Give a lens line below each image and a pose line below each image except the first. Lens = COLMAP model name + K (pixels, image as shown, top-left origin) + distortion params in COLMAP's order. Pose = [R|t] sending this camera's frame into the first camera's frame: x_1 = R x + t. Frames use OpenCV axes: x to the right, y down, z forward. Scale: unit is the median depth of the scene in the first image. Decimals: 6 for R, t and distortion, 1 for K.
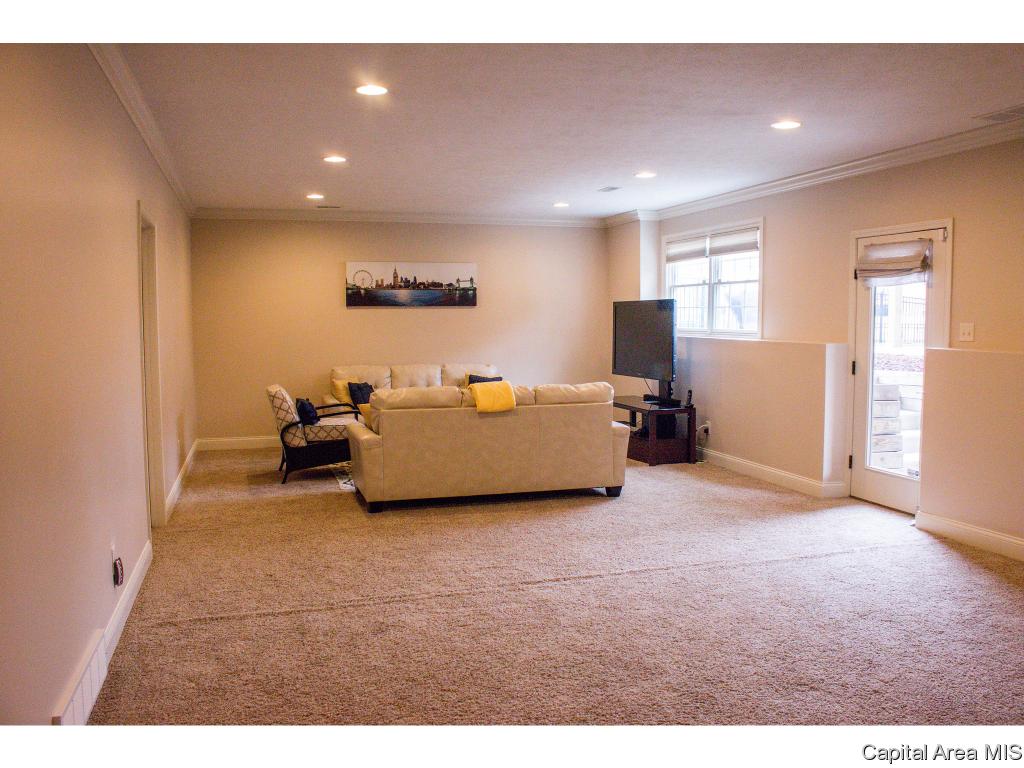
lens RADIAL K [[849.2, 0, 511.0], [0, 849.2, 384.0], [0, 0, 1]] dist [-0.167228, 0.146927]
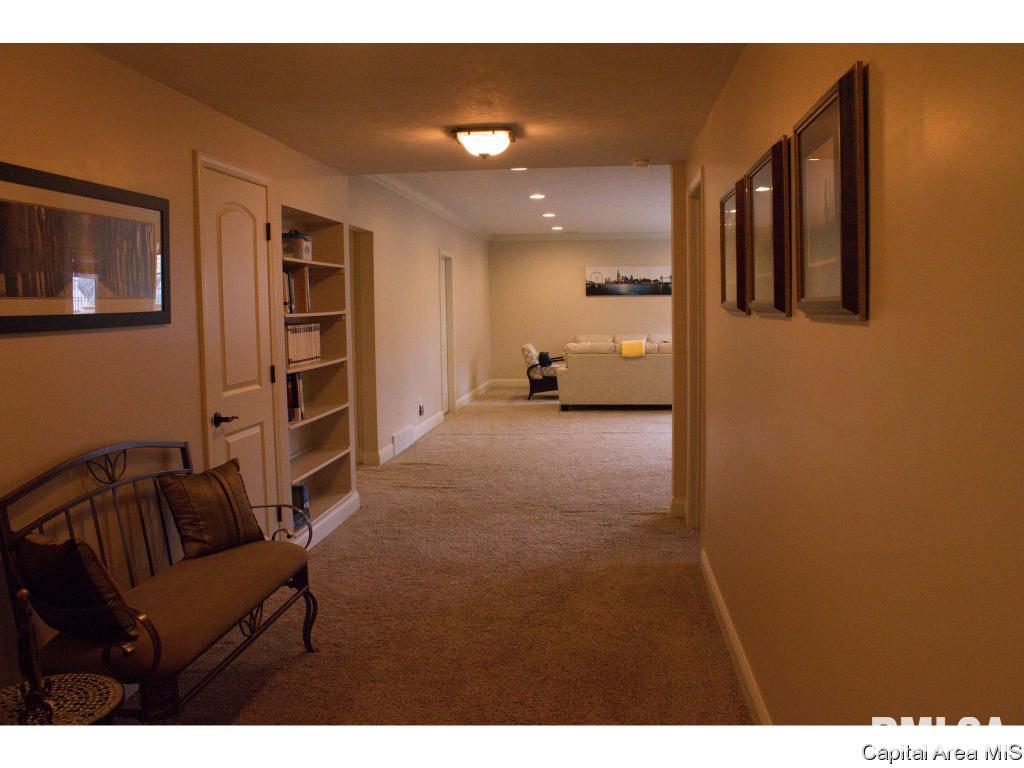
lens RADIAL K [[849.2, 0, 512.9], [0, 849.2, 382.1], [0, 0, 1]] dist [-0.167228, 0.146927]
pose [[0.917161, 0.026264, -0.397649, 0.385787], [-0.019265, 0.999581, 0.021587, 0.044084], [0.398050, -0.012138, 0.917283, -0.602419]]
